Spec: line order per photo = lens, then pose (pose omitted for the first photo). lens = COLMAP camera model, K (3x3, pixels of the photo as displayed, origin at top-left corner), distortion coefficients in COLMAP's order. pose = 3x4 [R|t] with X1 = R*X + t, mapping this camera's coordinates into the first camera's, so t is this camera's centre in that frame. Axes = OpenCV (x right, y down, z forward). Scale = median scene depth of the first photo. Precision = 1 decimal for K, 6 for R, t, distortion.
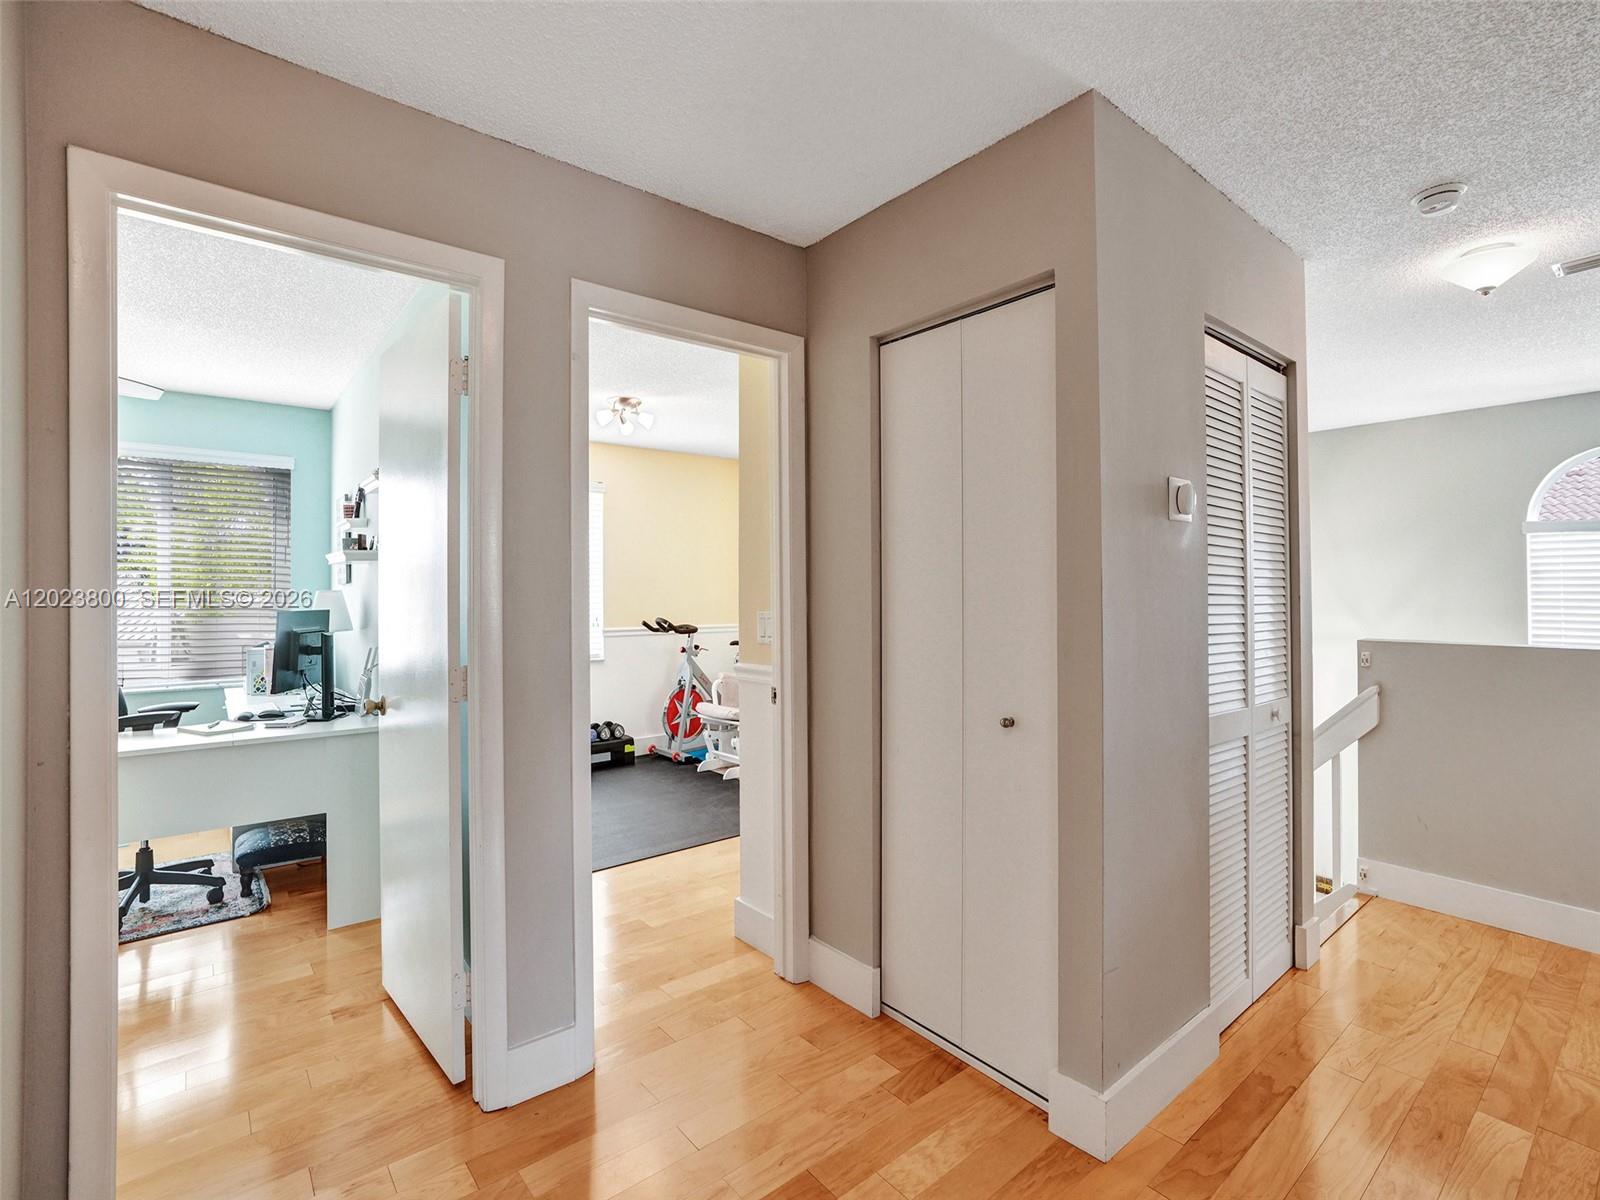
lens RADIAL K [[748.9, 0, 806.3], [0, 748.9, 591.8], [0, 0, 1]] dist [-0.045772, 0.026064]
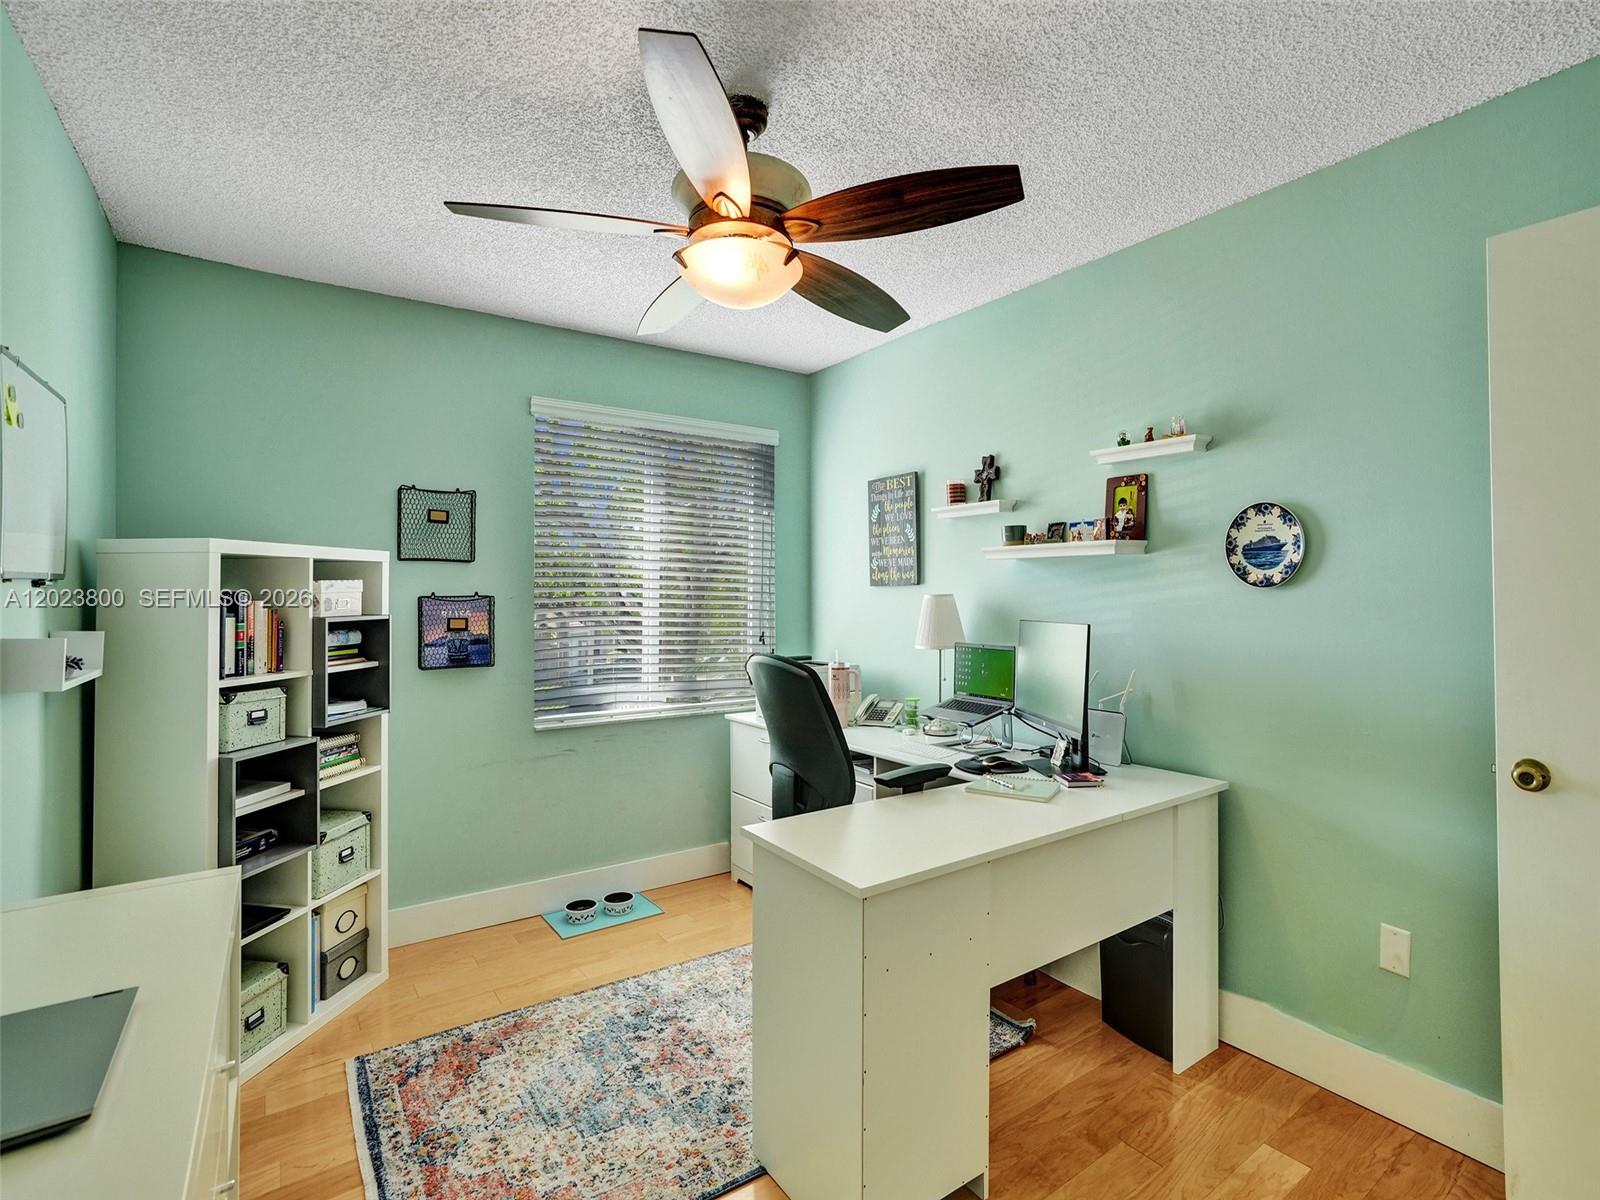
lens RADIAL K [[748.9, 0, 806.3], [0, 748.9, 591.8], [0, 0, 1]] dist [-0.045772, 0.026064]
pose [[0.994538, 0.005793, -0.104217, -0.847776], [-0.006250, 0.999972, -0.004054, -0.001702], [0.104191, 0.004683, 0.994546, 0.234007]]
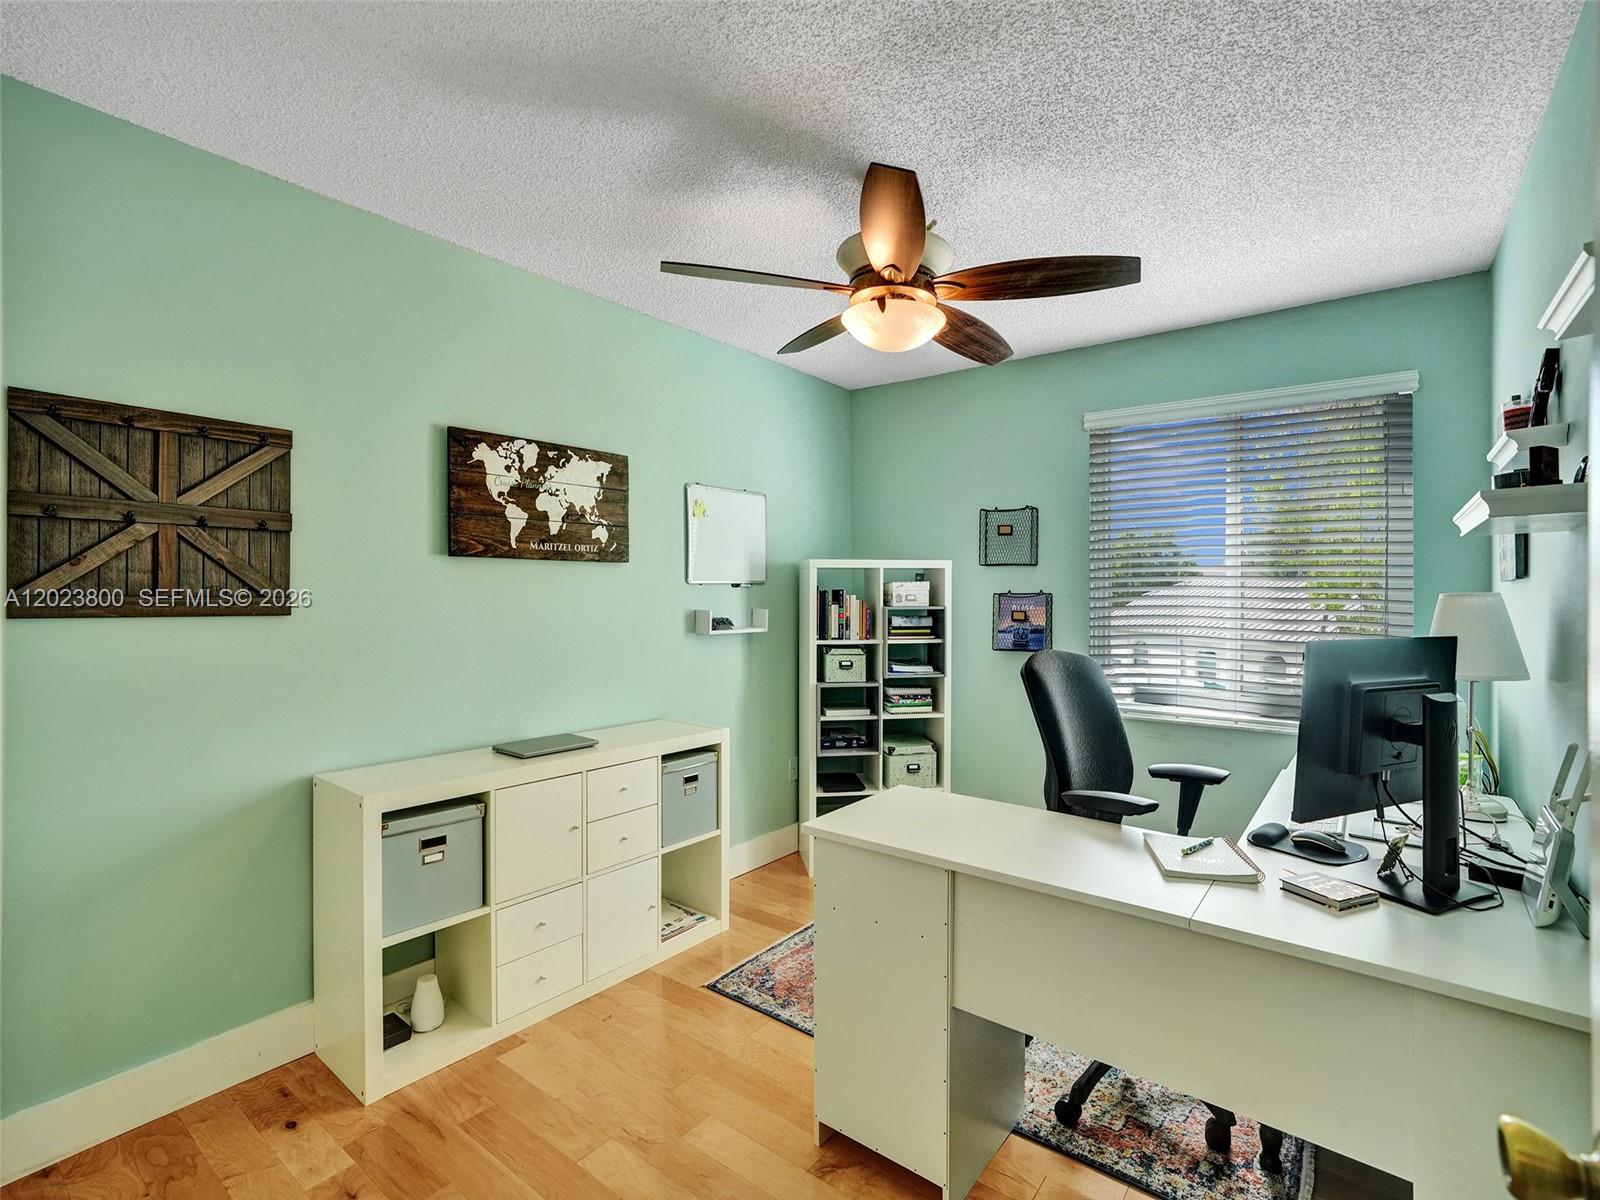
lens RADIAL K [[748.9, 0, 806.3], [0, 748.9, 591.8], [0, 0, 1]] dist [-0.045772, 0.026064]
pose [[0.223879, 0.004638, -0.974606, -0.313959], [-0.005077, 0.999981, 0.003592, -0.001948], [0.974604, 0.004144, 0.223899, 0.537855]]
